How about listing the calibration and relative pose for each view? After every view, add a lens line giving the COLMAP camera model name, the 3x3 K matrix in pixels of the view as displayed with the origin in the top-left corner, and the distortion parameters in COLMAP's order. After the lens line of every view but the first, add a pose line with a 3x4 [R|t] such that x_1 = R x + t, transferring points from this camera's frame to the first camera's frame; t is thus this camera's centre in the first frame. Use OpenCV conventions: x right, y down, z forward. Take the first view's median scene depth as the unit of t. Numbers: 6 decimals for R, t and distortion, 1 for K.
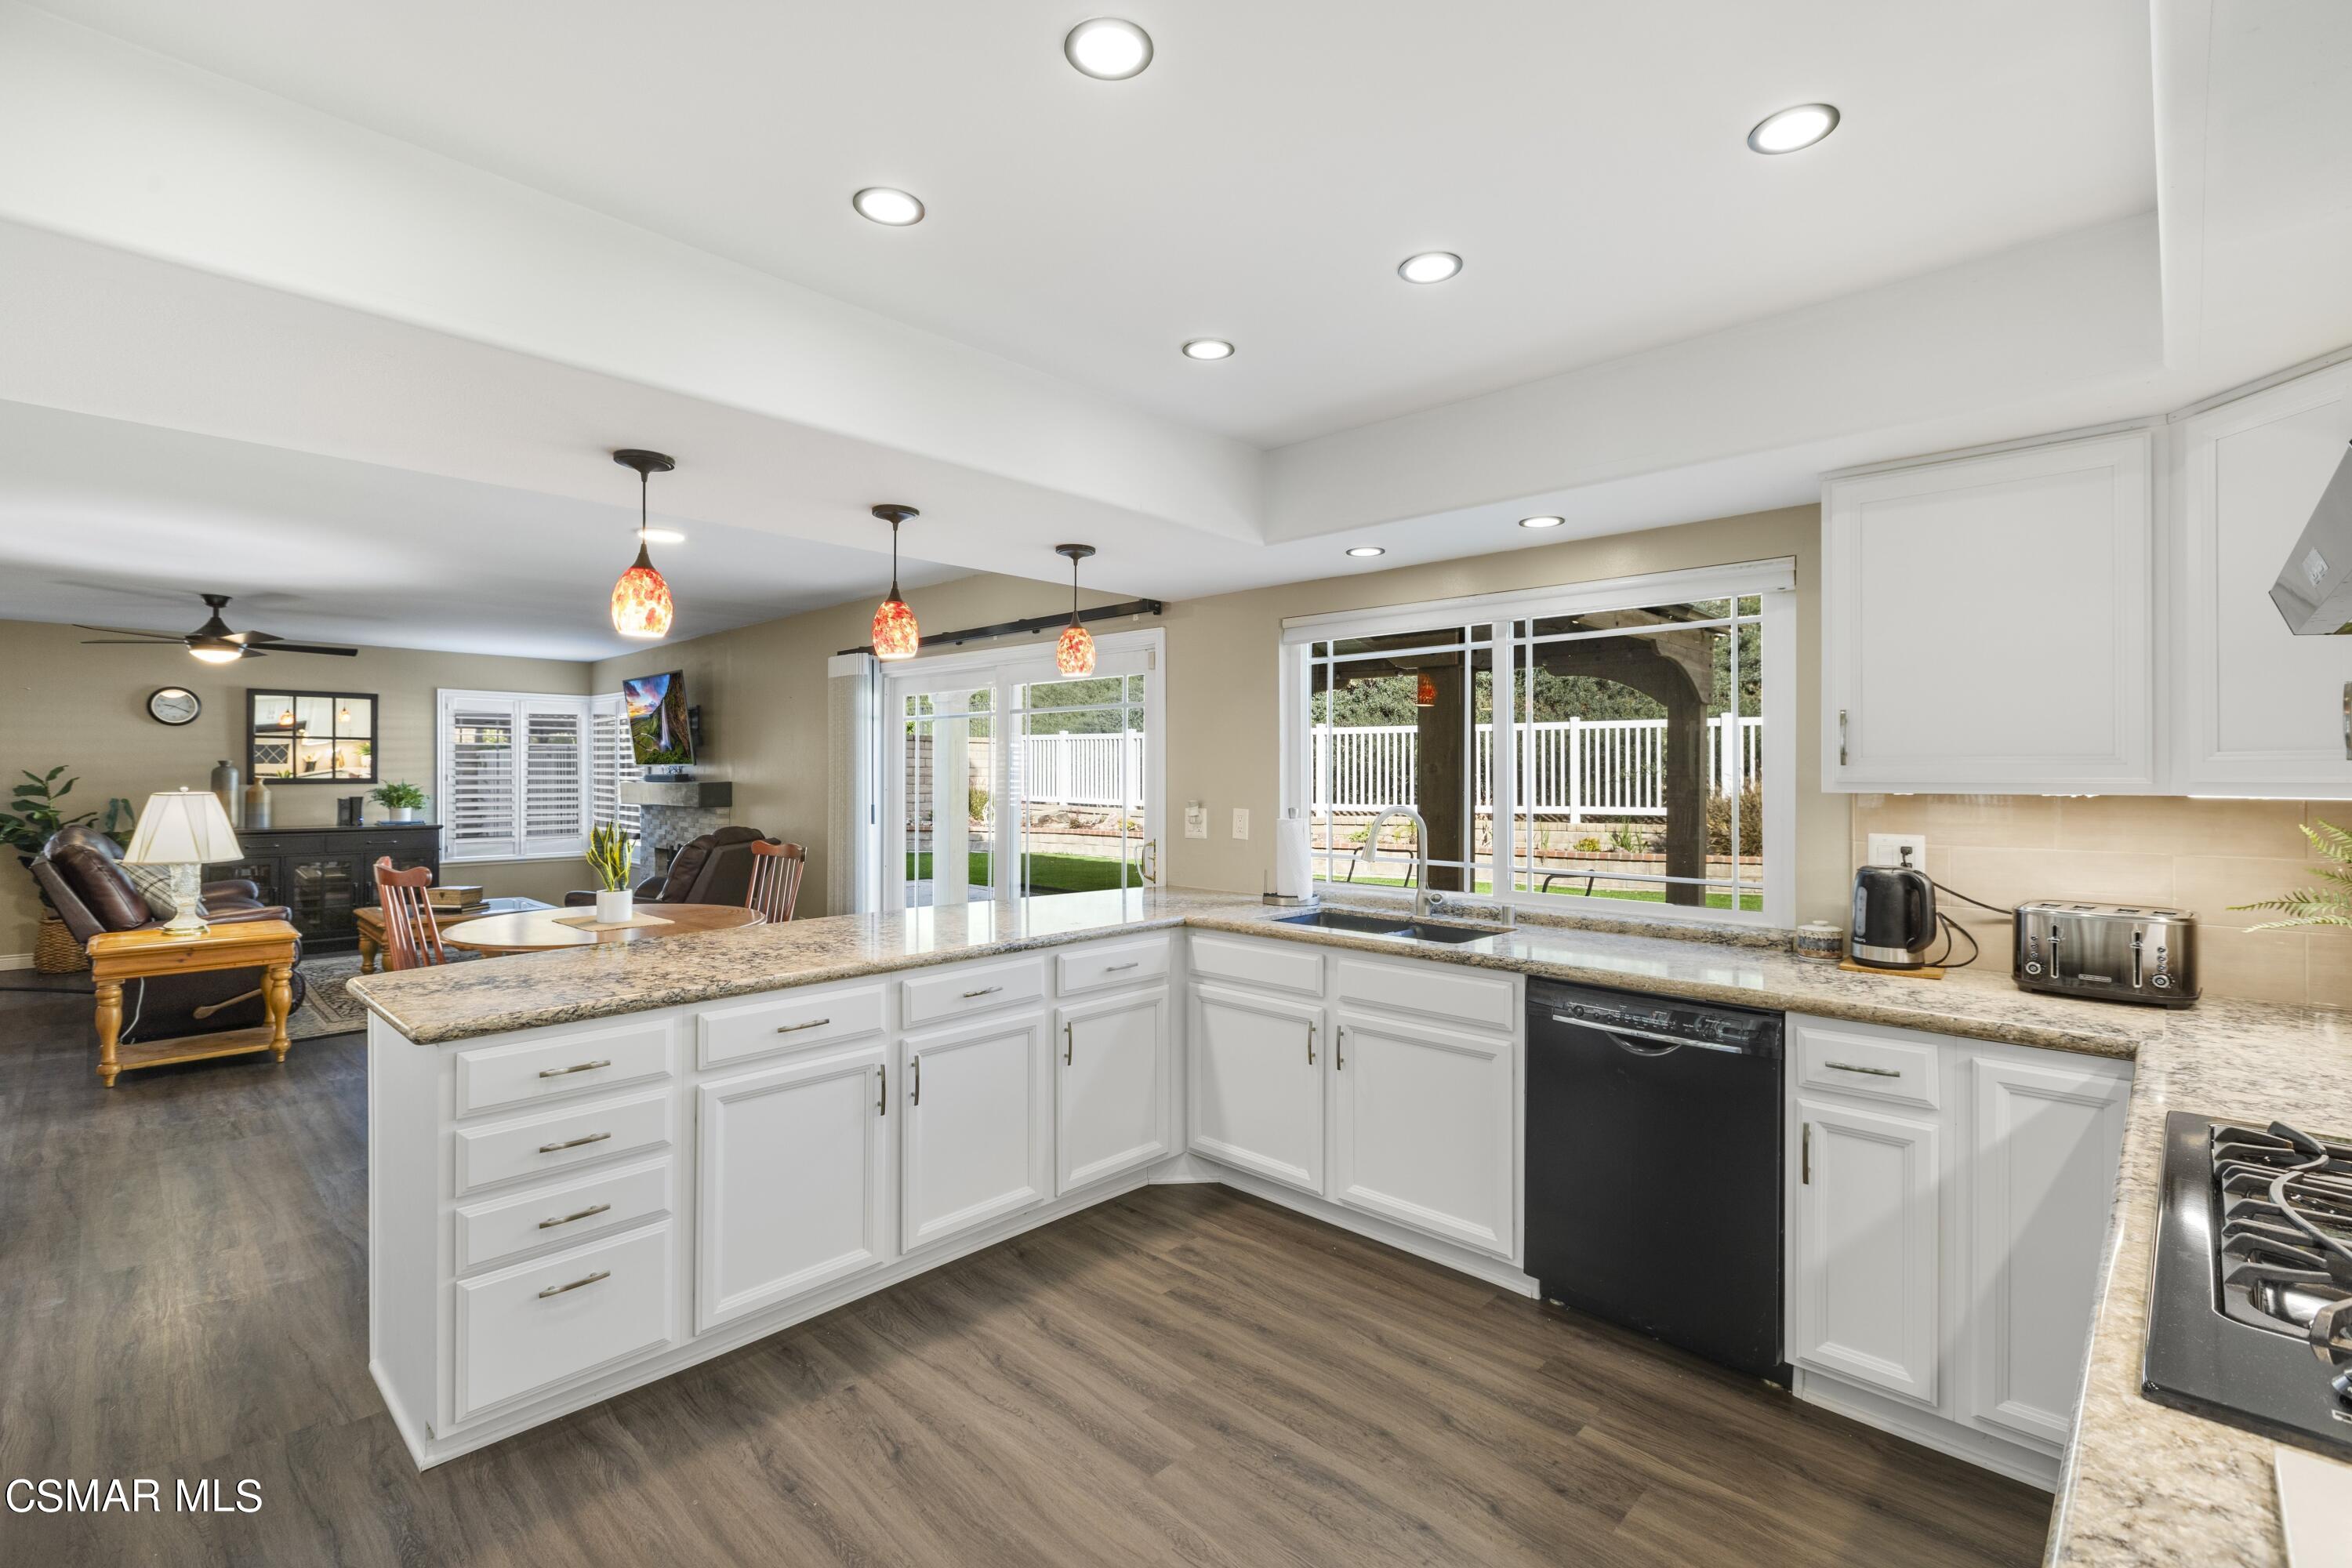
lens RADIAL K [[1052.4, 0, 1169.9], [0, 1052.4, 765.0], [0, 0, 1]] dist [0.006002, -0.002456]
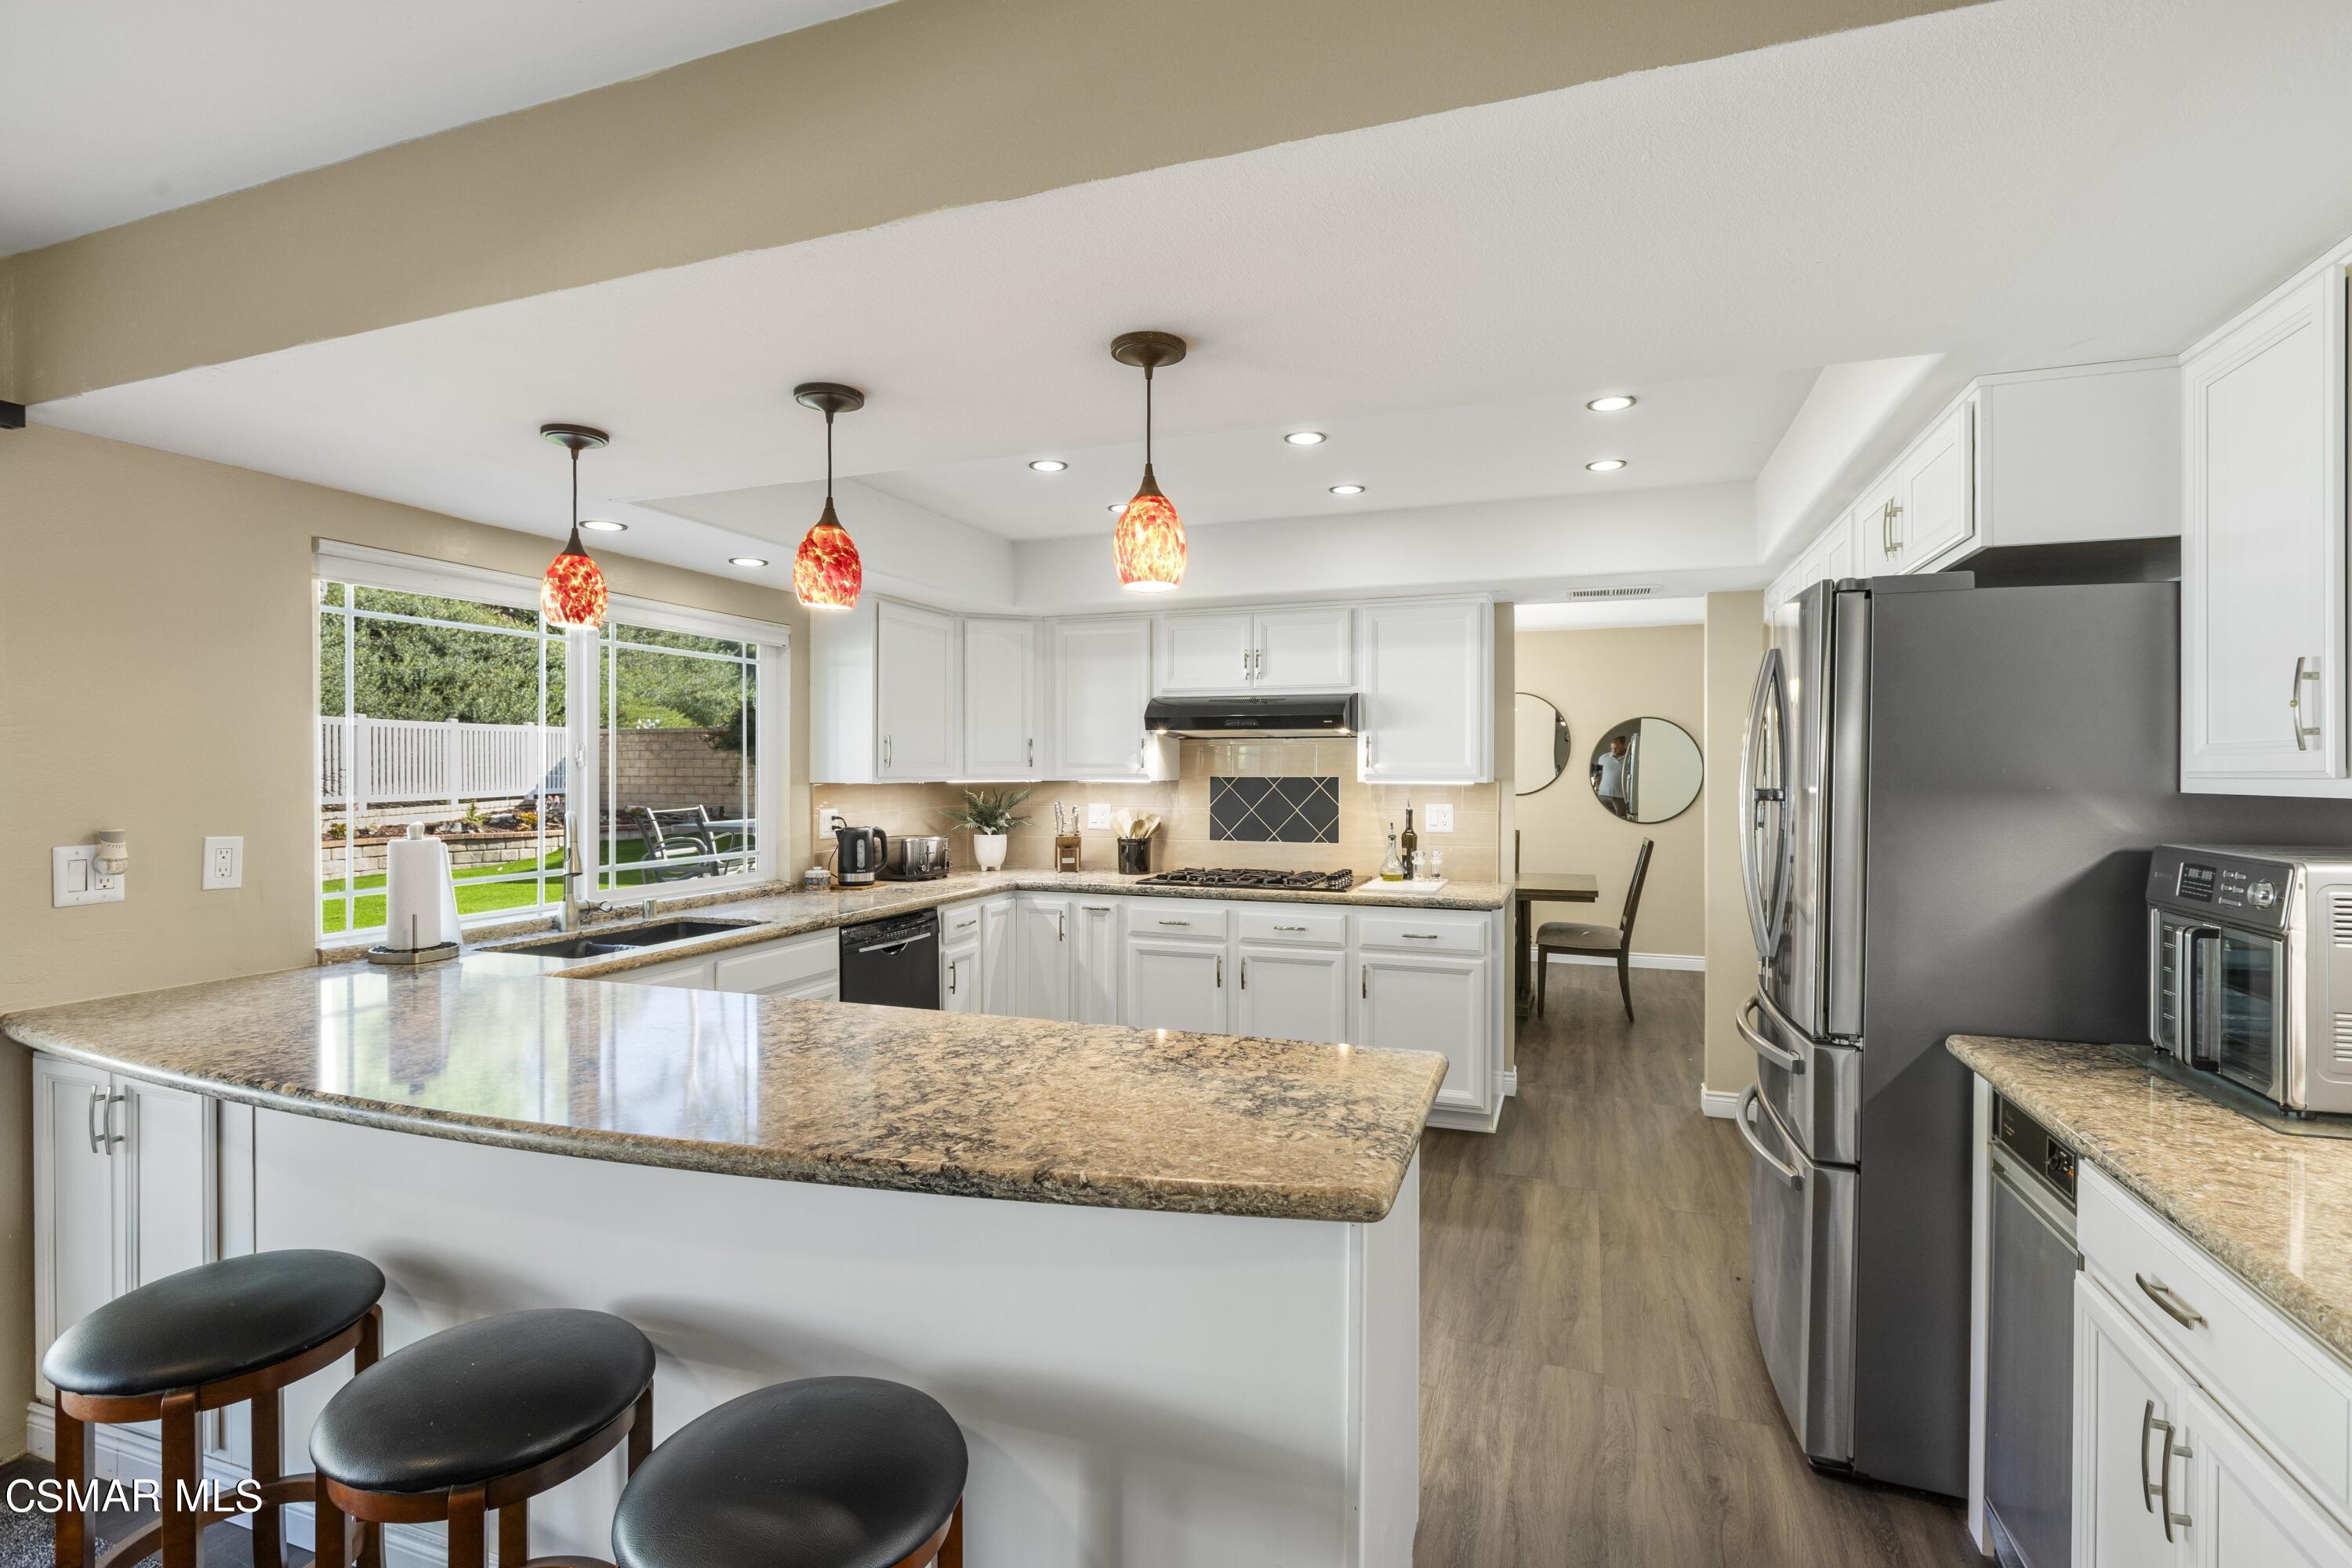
lens RADIAL K [[1110.8, 0, 1182.5], [0, 1110.8, 777.0], [0, 0, 1]] dist [-0.005613, 0.001416]
pose [[-0.411382, -0.007327, 0.911434, -0.977055], [-0.006606, 0.999965, 0.005057, 0.002452], [-0.911439, -0.003940, -0.411416, 1.049935]]
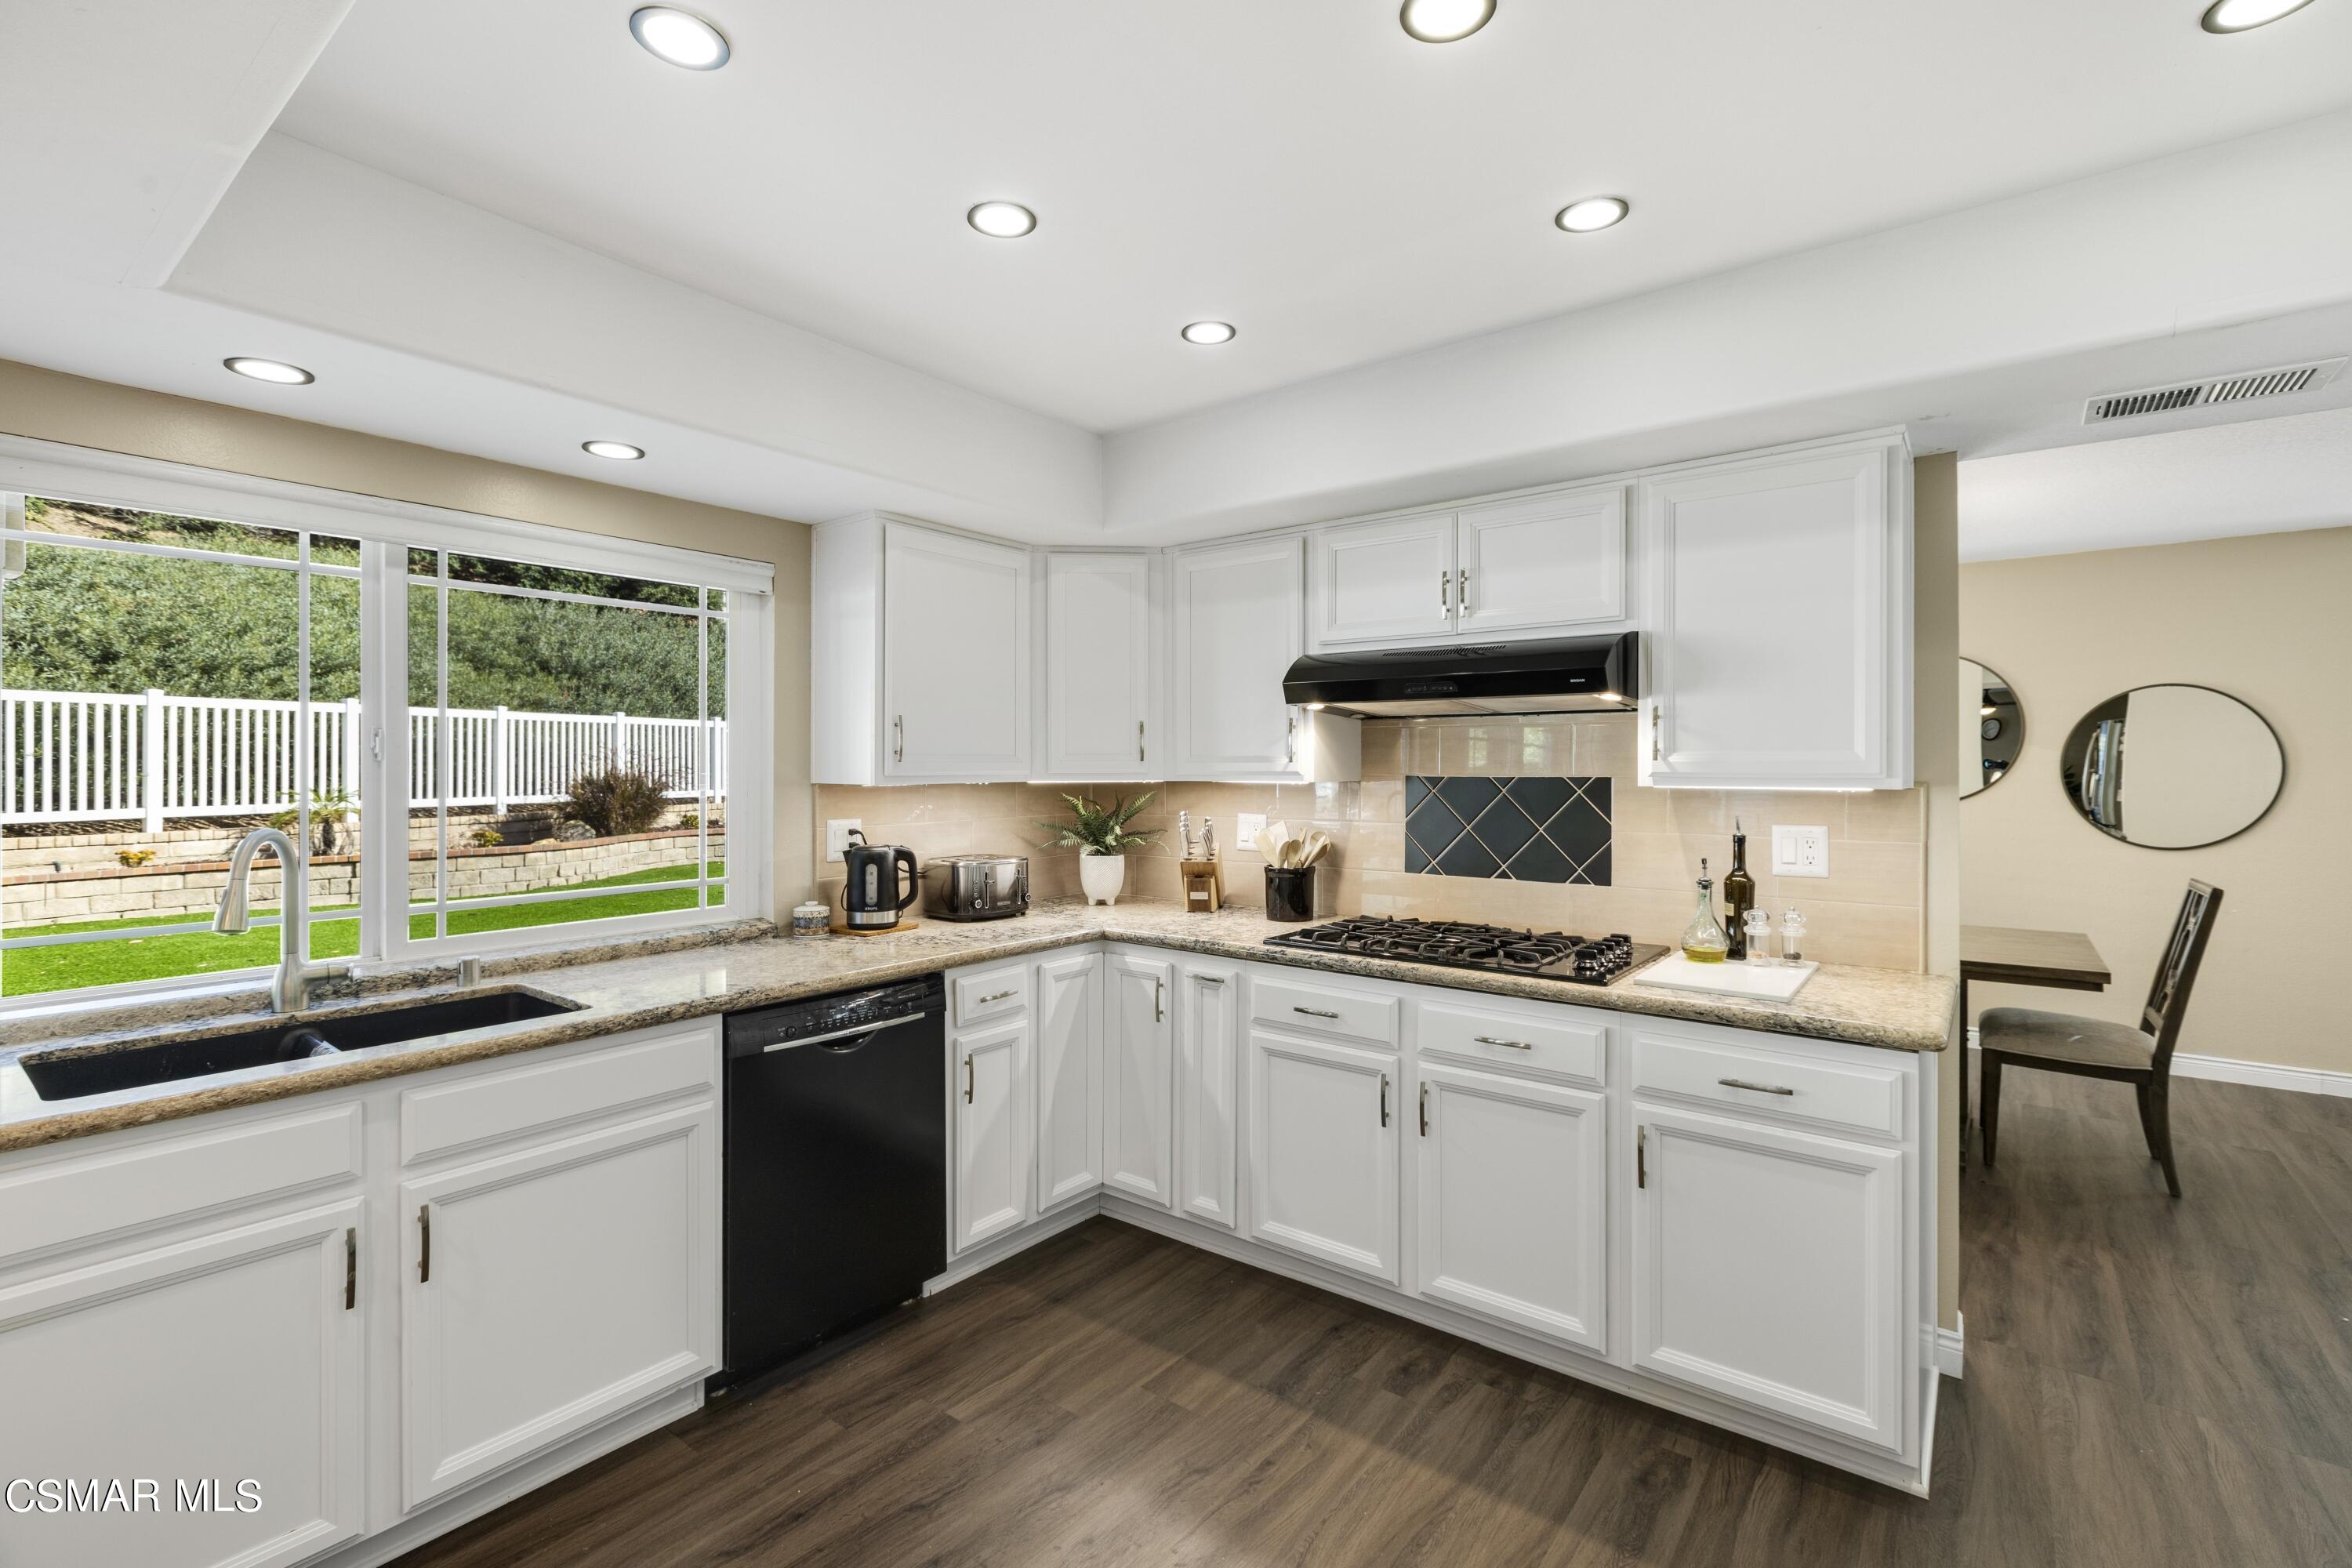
lens RADIAL K [[1052.4, 0, 1185.5], [0, 1052.4, 767.3], [0, 0, 1]] dist [0.006002, -0.002456]
pose [[-0.119354, -0.001230, 0.992851, -0.470472], [-0.006896, 0.999976, 0.000410, 0.002650], [-0.992828, -0.006797, -0.119359, 0.658600]]
